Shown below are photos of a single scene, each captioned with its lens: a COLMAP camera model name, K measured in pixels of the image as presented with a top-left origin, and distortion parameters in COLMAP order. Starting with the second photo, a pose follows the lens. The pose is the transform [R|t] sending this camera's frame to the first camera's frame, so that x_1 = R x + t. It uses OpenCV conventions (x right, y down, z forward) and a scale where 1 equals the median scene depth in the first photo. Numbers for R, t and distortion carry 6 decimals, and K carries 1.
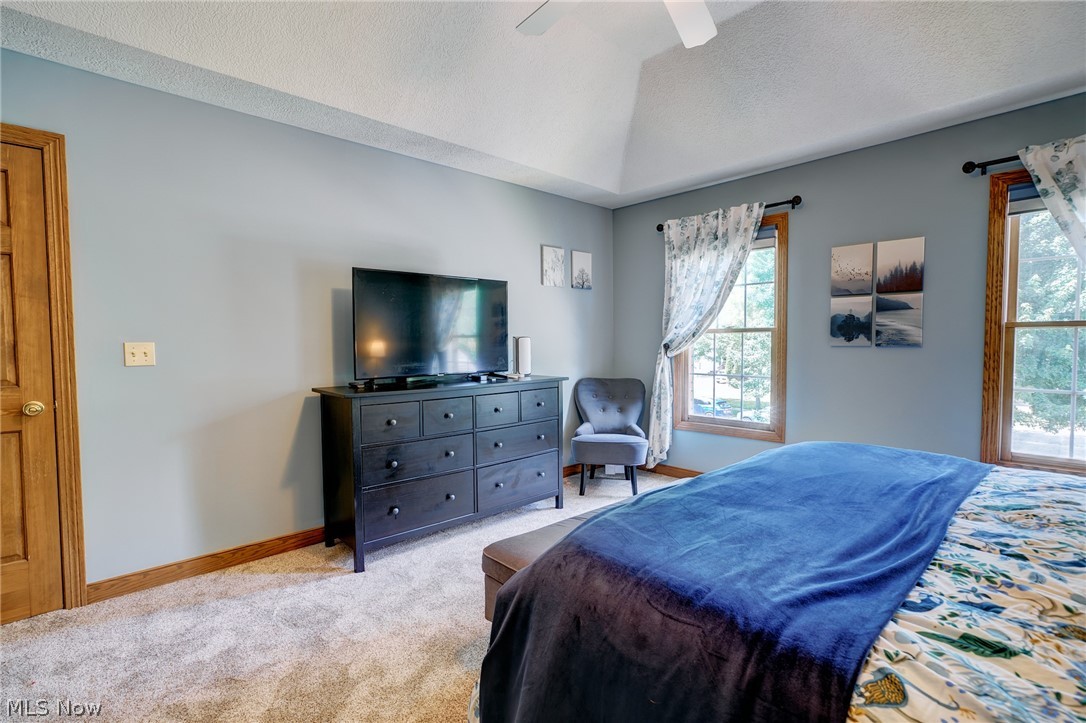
lens RADIAL K [[508.2, 0, 539.3], [0, 508.2, 361.8], [0, 0, 1]] dist [-0.030973, 0.019069]
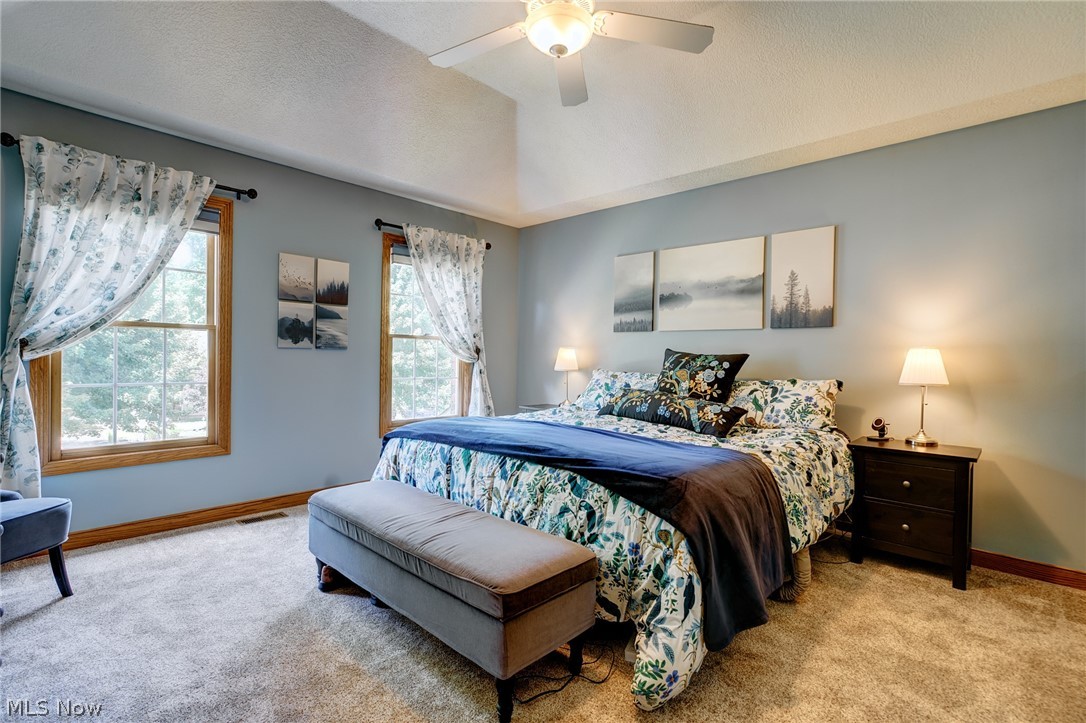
lens RADIAL K [[508.2, 0, 539.3], [0, 508.2, 361.8], [0, 0, 1]] dist [-0.030973, 0.019069]
pose [[-0.082632, -0.003517, 0.996574, -0.498876], [0.028194, 0.999585, 0.005865, 0.006883], [-0.996181, 0.028582, -0.082499, 0.565039]]
